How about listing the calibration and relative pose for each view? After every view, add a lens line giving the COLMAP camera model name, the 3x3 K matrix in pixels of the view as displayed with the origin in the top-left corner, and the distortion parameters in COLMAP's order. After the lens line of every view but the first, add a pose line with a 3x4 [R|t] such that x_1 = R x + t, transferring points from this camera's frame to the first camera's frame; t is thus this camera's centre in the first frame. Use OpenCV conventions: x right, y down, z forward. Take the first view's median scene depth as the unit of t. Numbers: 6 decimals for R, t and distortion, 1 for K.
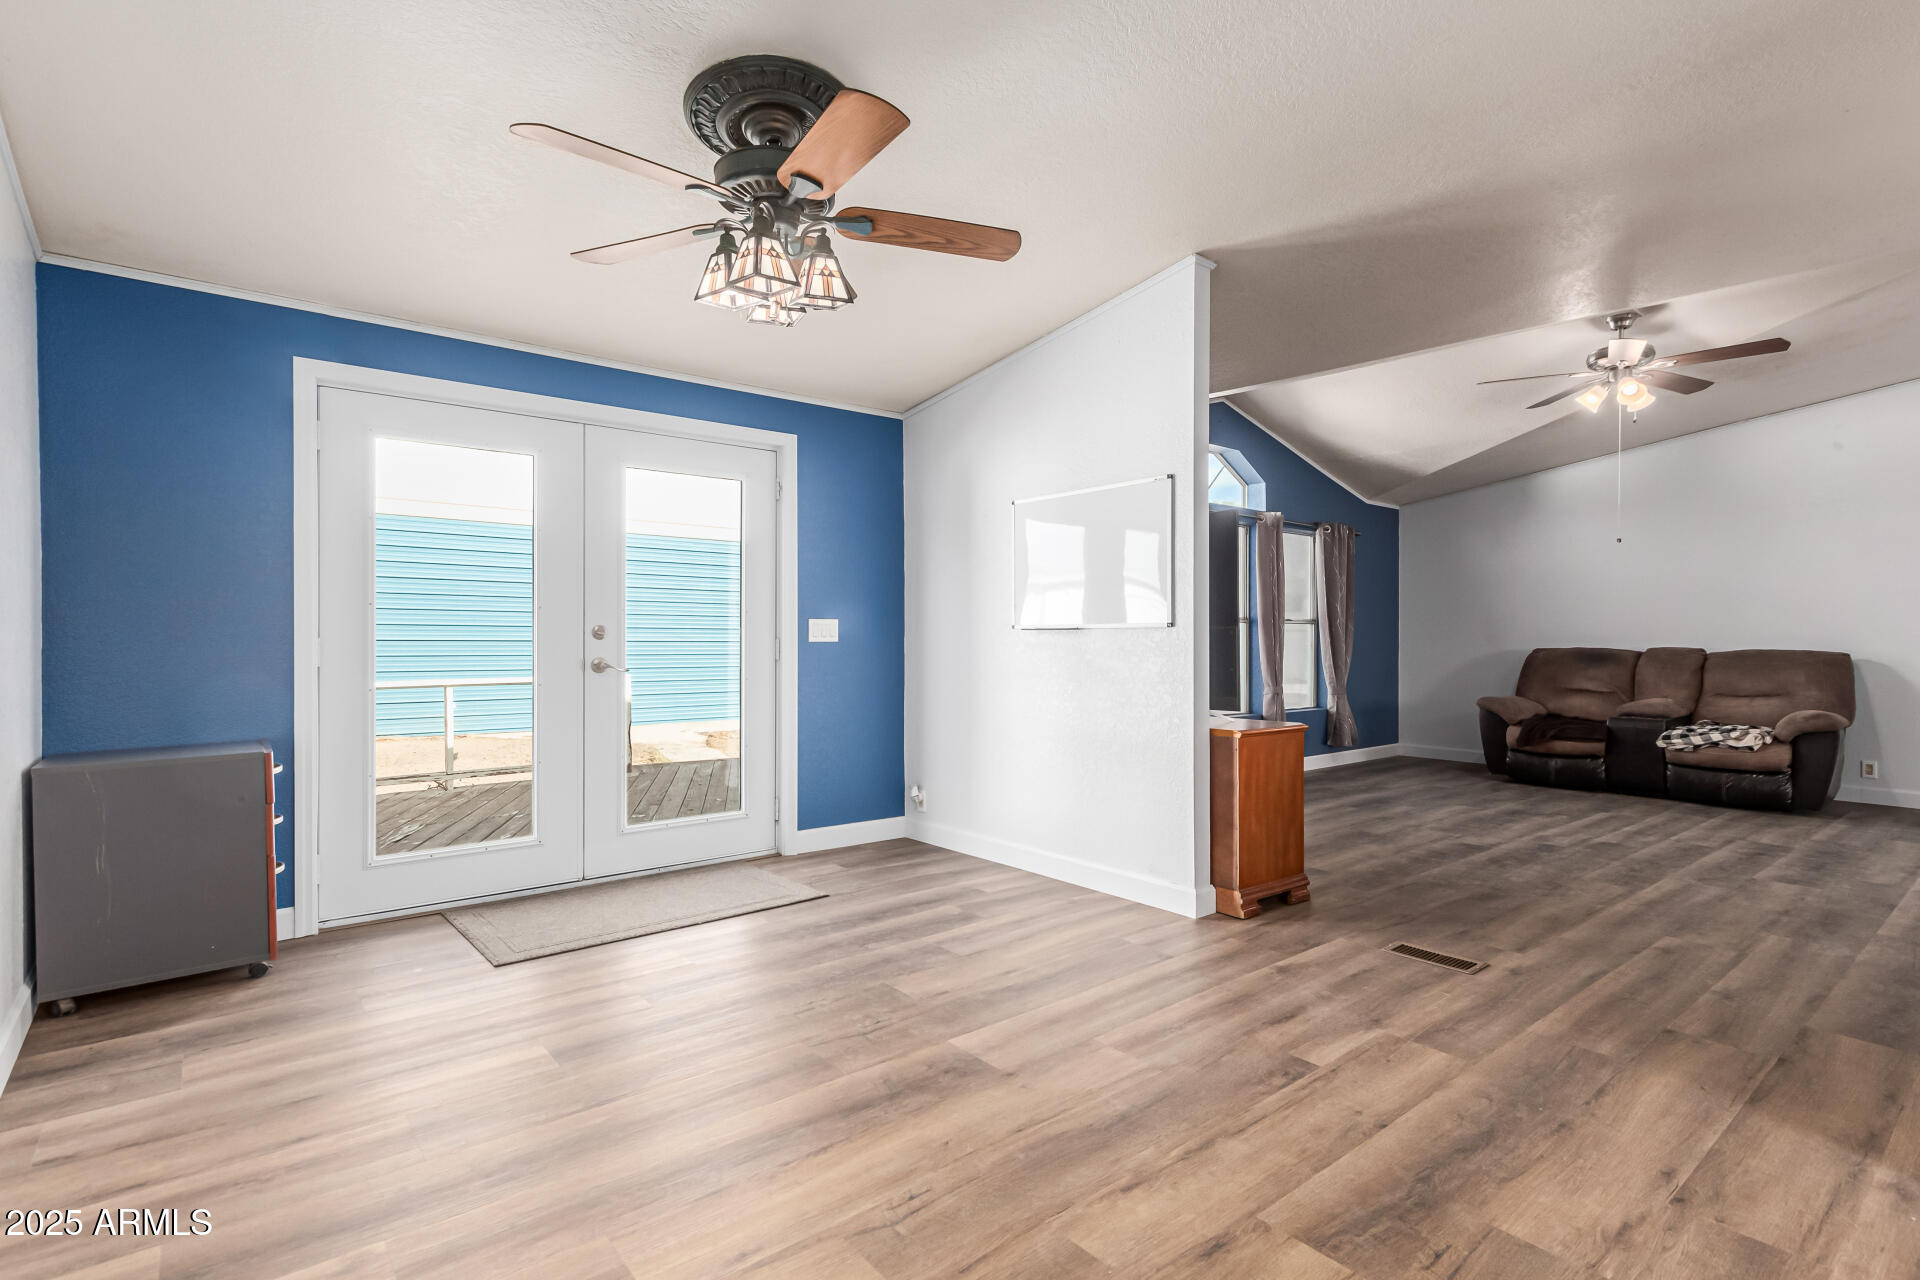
lens RADIAL K [[925.0, 0, 977.1], [0, 925.0, 645.4], [0, 0, 1]] dist [0.011598, -0.006627]
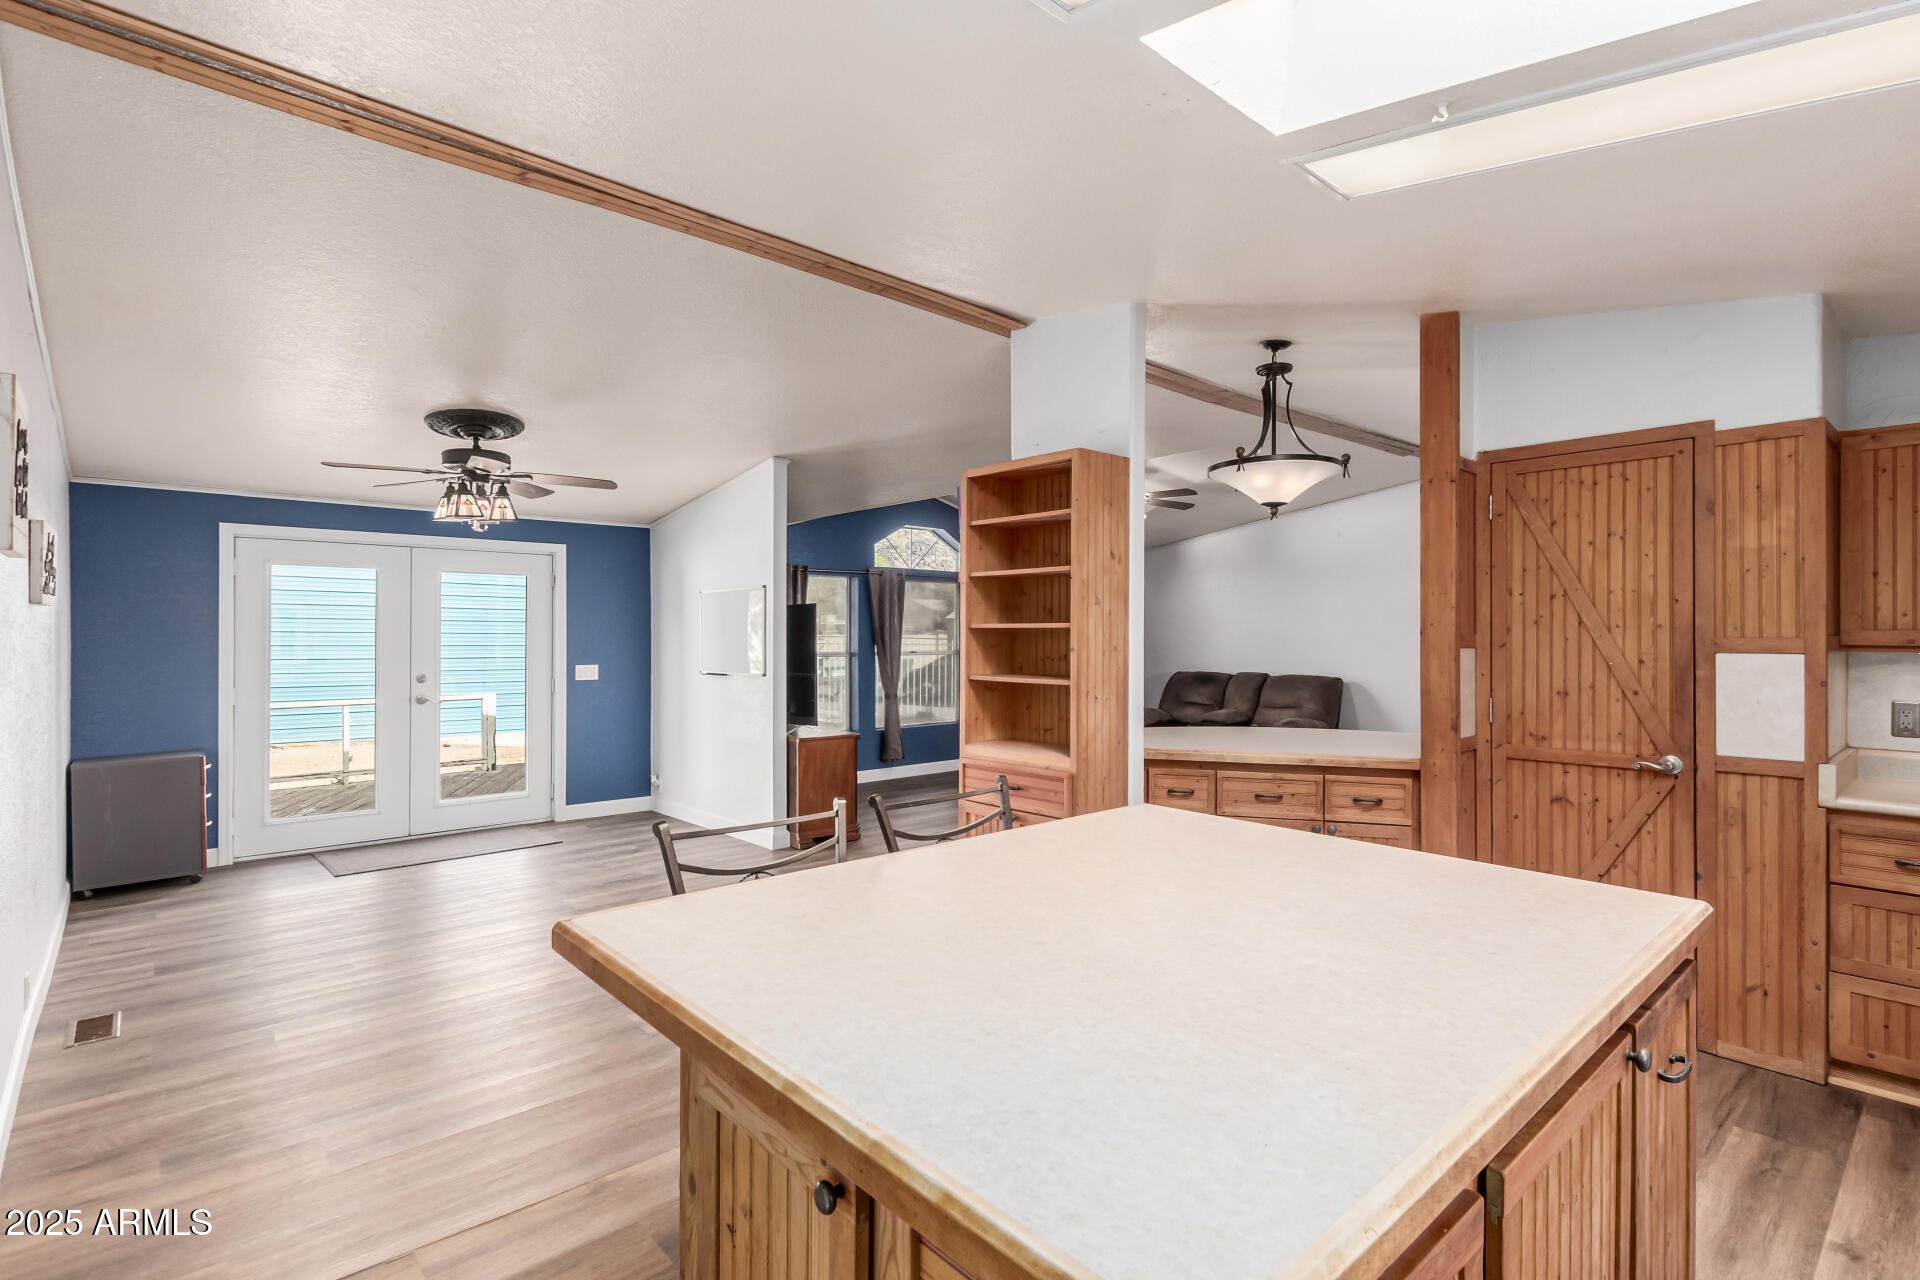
lens RADIAL K [[925.0, 0, 977.4], [0, 925.0, 634.7], [0, 0, 1]] dist [0.011598, -0.006627]
pose [[0.998854, -0.002115, 0.047811, 0.463528], [0.002637, 0.999938, -0.010847, -0.068456], [-0.047785, 0.010961, 0.998798, -0.622010]]
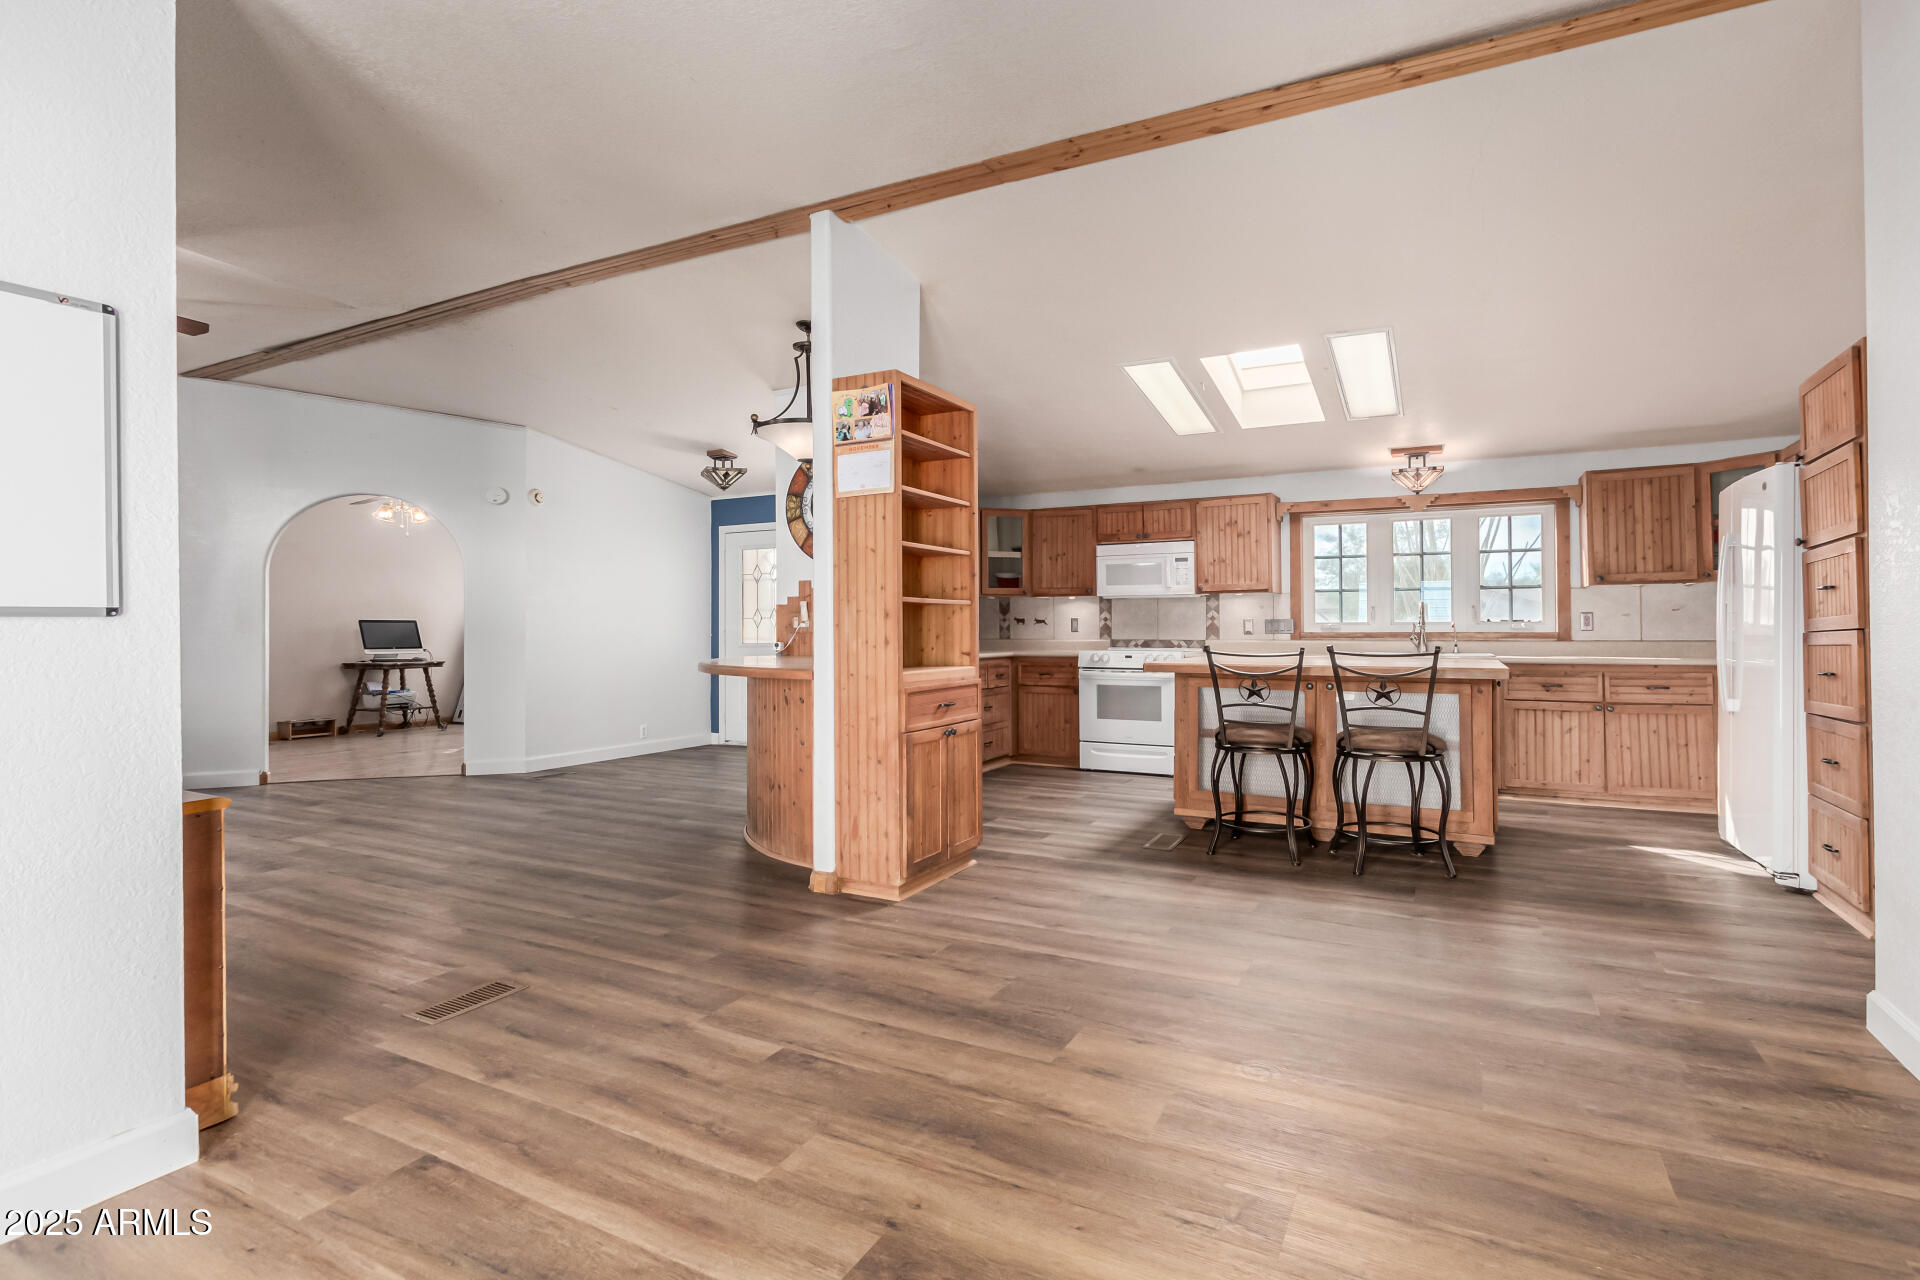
lens RADIAL K [[925.0, 0, 975.9], [0, 925.0, 616.1], [0, 0, 1]] dist [0.011598, -0.006627]
pose [[-0.389279, 0.007319, 0.921091, -0.389014], [0.011969, 0.999924, -0.002887, -0.012375], [-0.921042, 0.009901, -0.389337, 0.699551]]
